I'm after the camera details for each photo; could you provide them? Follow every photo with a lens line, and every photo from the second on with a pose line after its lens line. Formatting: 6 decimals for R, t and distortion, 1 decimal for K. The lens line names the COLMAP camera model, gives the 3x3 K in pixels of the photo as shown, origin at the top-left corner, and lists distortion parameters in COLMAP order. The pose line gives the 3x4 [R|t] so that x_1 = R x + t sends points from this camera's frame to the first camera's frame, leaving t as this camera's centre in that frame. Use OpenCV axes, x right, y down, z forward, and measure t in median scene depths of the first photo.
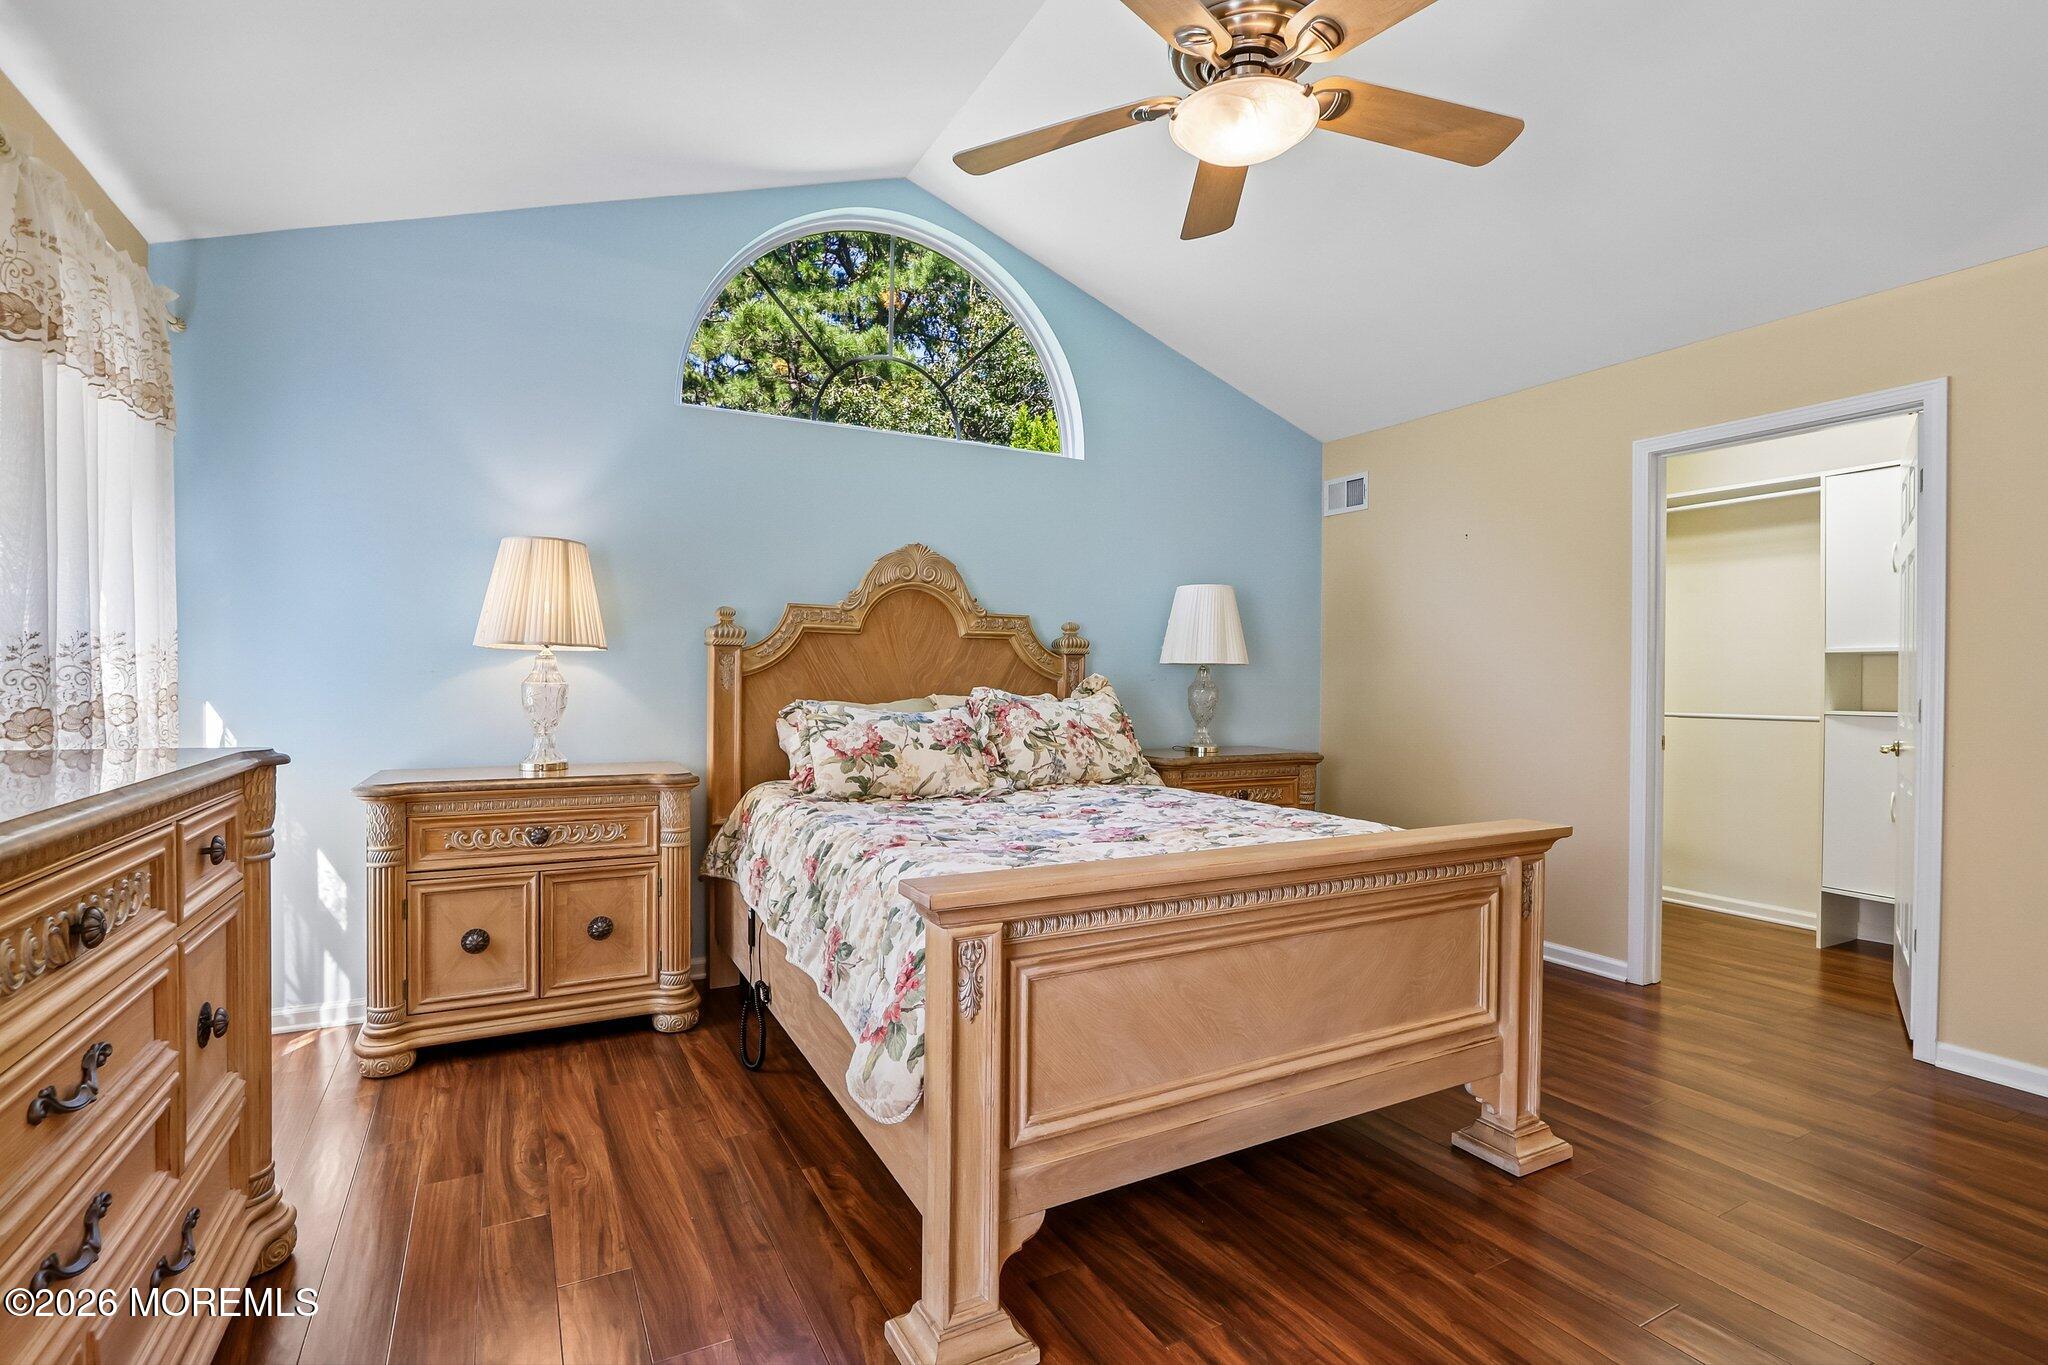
lens RADIAL K [[949.1, 0, 1019.0], [0, 949.1, 688.0], [0, 0, 1]] dist [-0.019979, 0.003851]
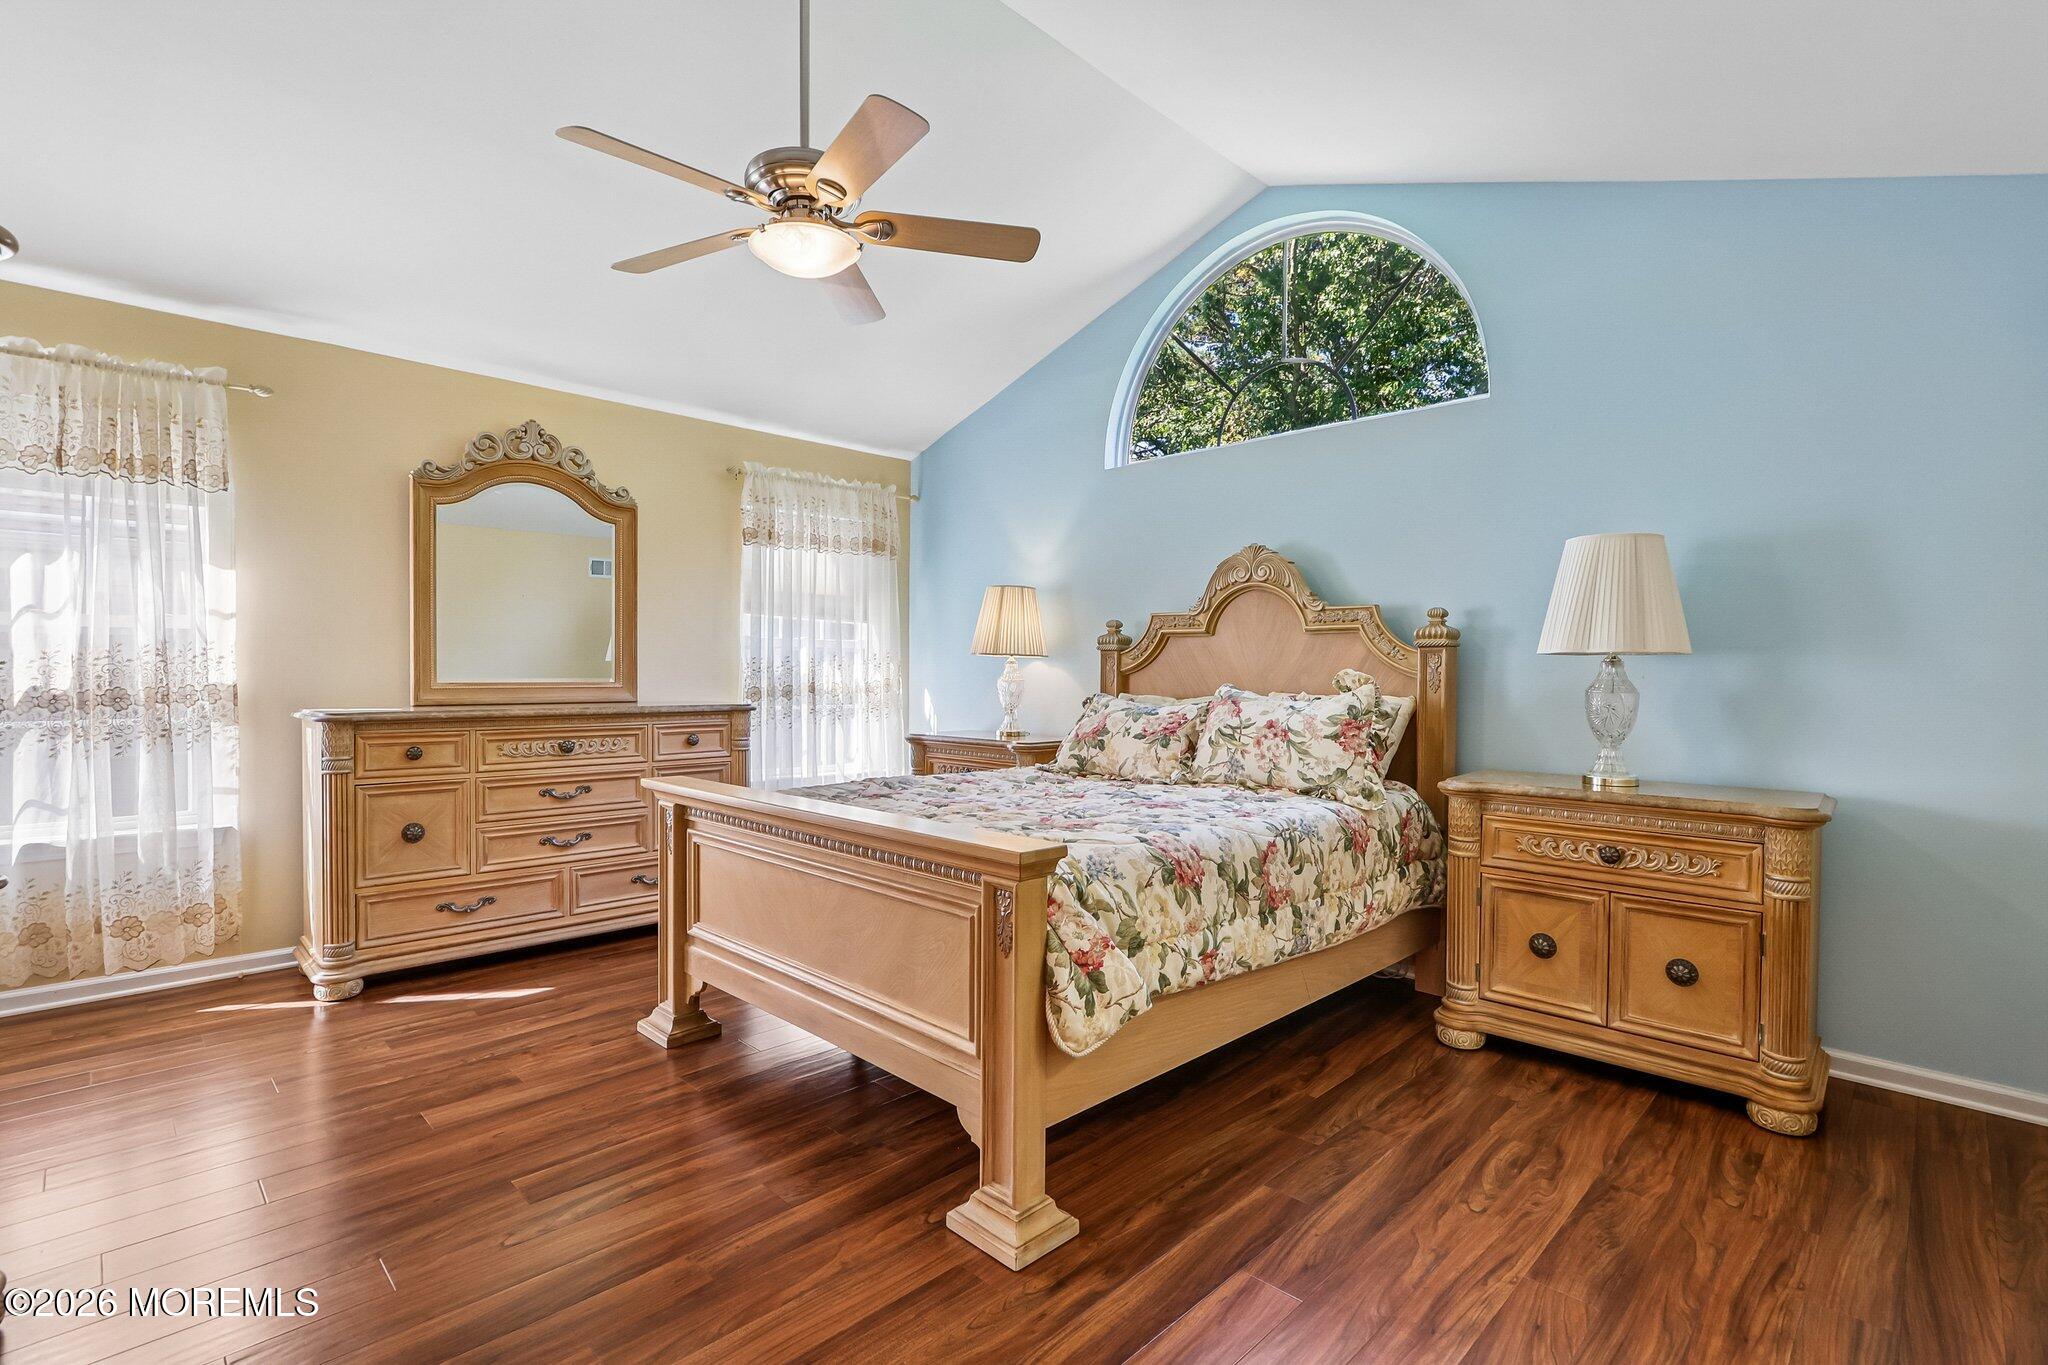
lens RADIAL K [[949.1, 0, 988.0], [0, 949.1, 680.9], [0, 0, 1]] dist [-0.019979, 0.003851]
pose [[0.284396, -0.004492, -0.958696, 0.859471], [-0.018354, 0.999780, -0.010129, 0.011204], [0.958531, 0.020477, 0.284251, 0.481991]]
